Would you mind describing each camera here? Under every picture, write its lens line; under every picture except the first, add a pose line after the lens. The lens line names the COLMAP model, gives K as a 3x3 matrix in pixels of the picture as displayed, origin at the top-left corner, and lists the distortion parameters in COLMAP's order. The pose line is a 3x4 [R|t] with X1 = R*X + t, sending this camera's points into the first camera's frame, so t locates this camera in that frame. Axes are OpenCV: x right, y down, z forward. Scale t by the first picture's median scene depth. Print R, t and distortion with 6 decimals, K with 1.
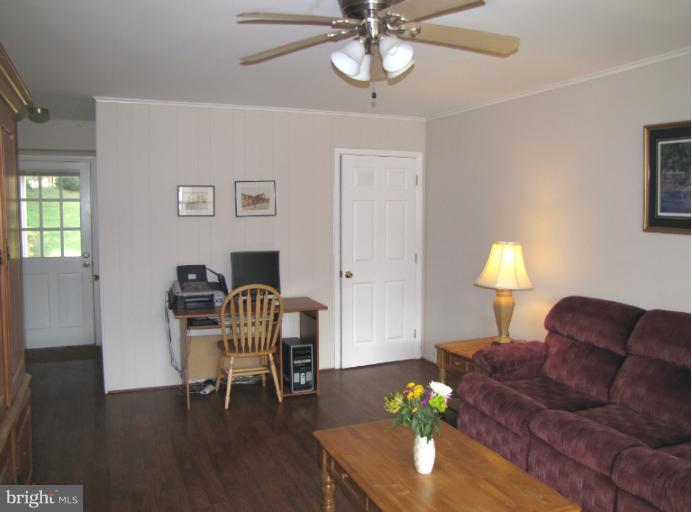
lens RADIAL K [[580.0, 0, 346.2], [0, 580.0, 246.7], [0, 0, 1]] dist [-0.049710, -0.001032]
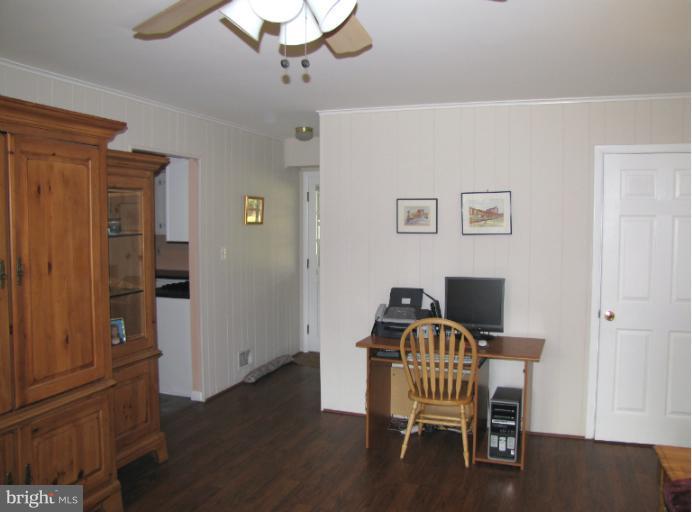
lens RADIAL K [[587.4, 0, 346.0], [0, 587.4, 256.0], [0, 0, 1]] dist [-0.099856, 0.000313]
pose [[0.756105, 0.044415, -0.652942, 0.250143], [-0.045019, 0.998861, 0.015814, -0.027595], [0.652900, 0.017437, 0.757243, 0.252210]]
